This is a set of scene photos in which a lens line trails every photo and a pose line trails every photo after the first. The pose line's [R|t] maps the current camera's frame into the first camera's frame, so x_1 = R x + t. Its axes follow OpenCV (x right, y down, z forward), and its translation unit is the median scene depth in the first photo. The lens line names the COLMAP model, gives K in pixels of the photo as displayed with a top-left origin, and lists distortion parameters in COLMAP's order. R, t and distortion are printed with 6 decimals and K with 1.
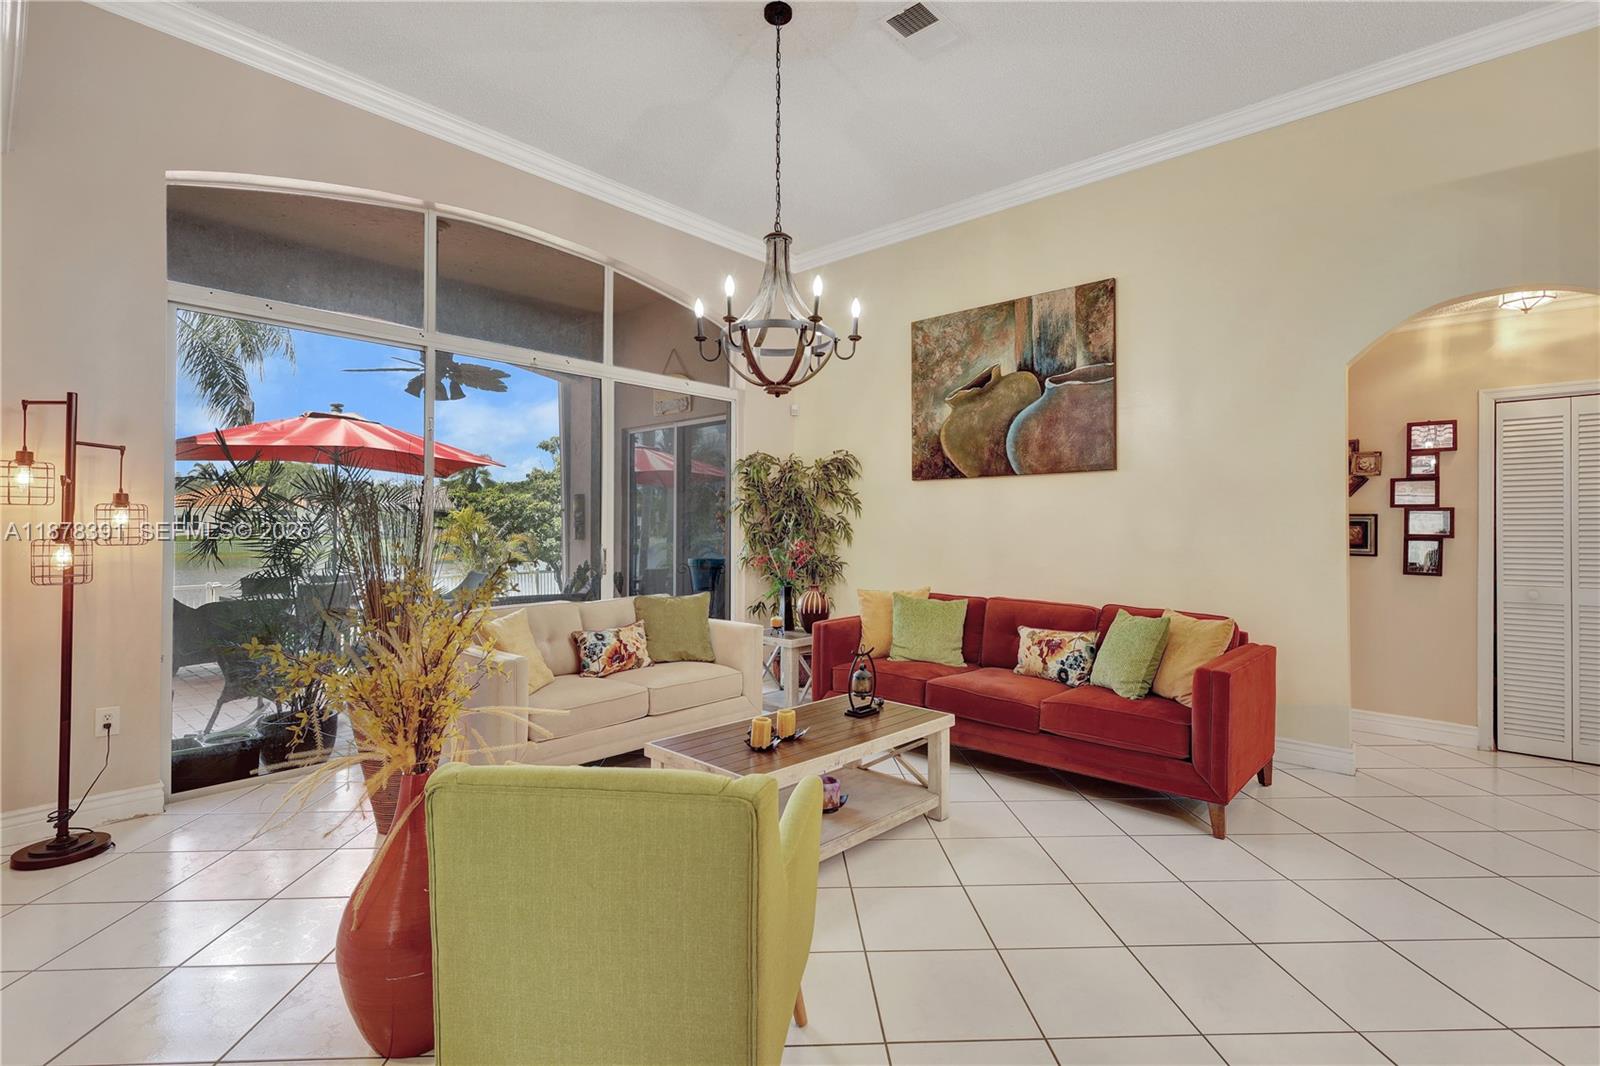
lens RADIAL K [[742.3, 0, 798.1], [0, 742.3, 516.9], [0, 0, 1]] dist [-0.002672, -0.000234]
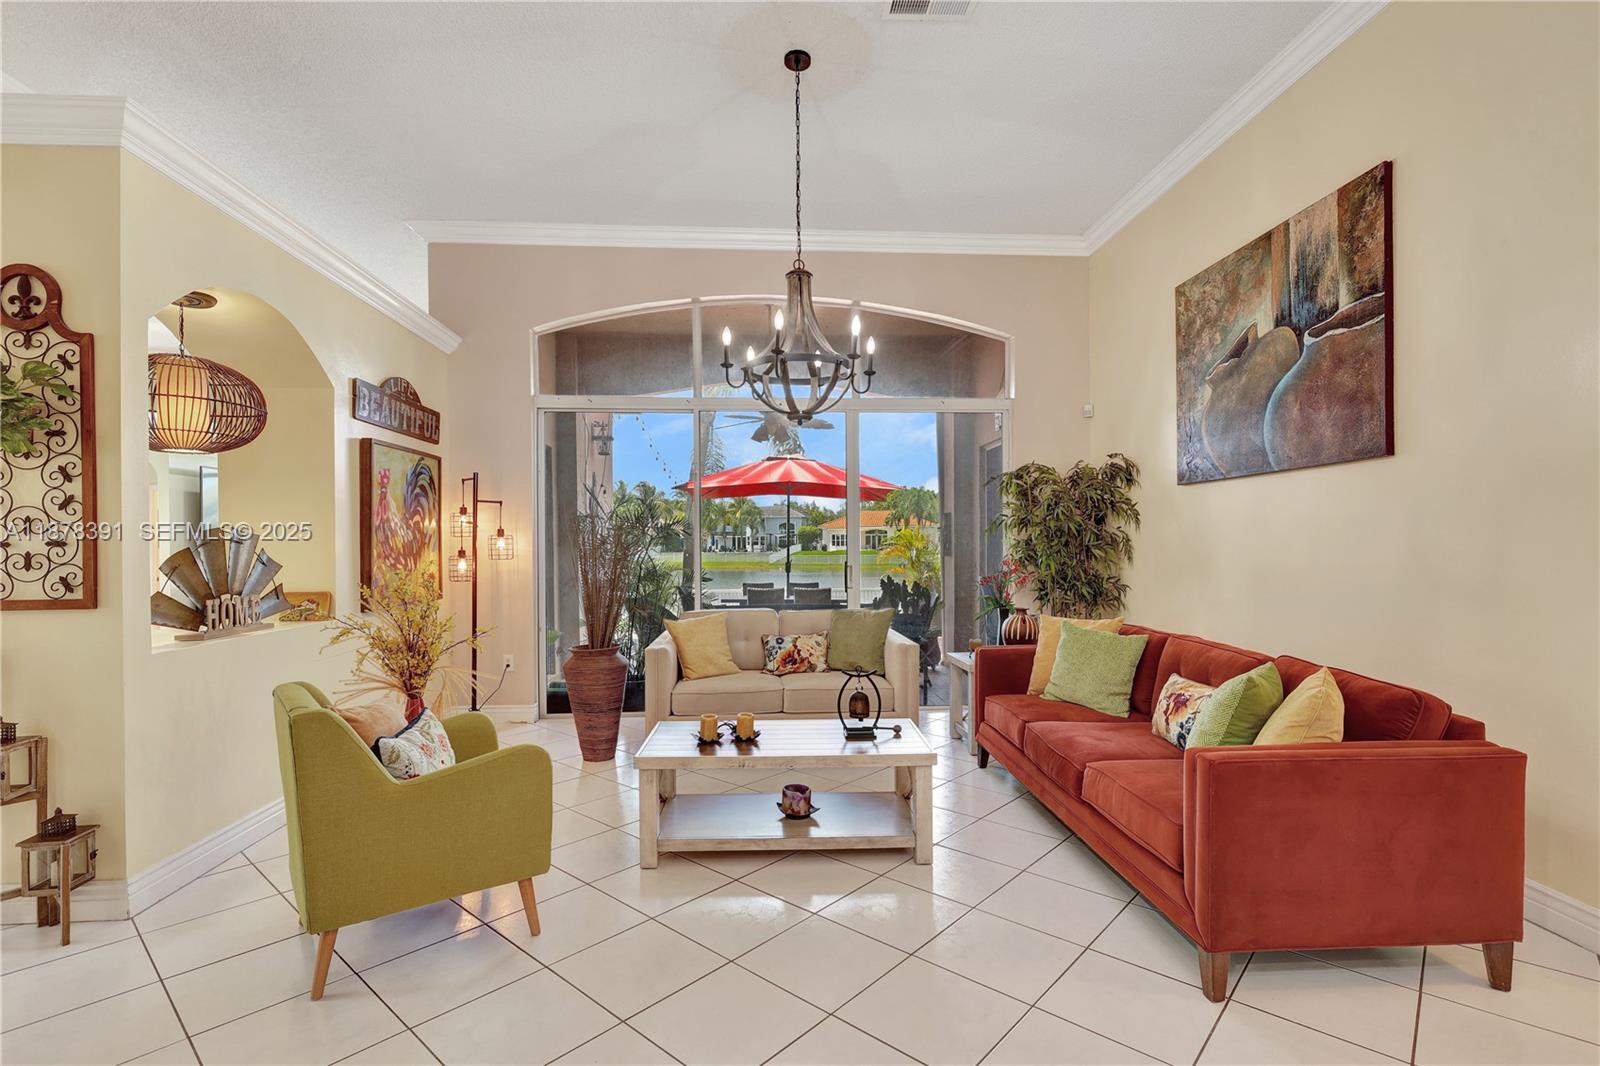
lens RADIAL K [[750.7, 0, 796.4], [0, 750.7, 549.7], [0, 0, 1]] dist [0.001087, -0.000018]
pose [[0.719690, -0.001188, -0.694294, 0.495130], [0.017863, 0.999699, 0.016807, -0.000733], [0.694066, -0.024498, 0.719495, 0.152123]]
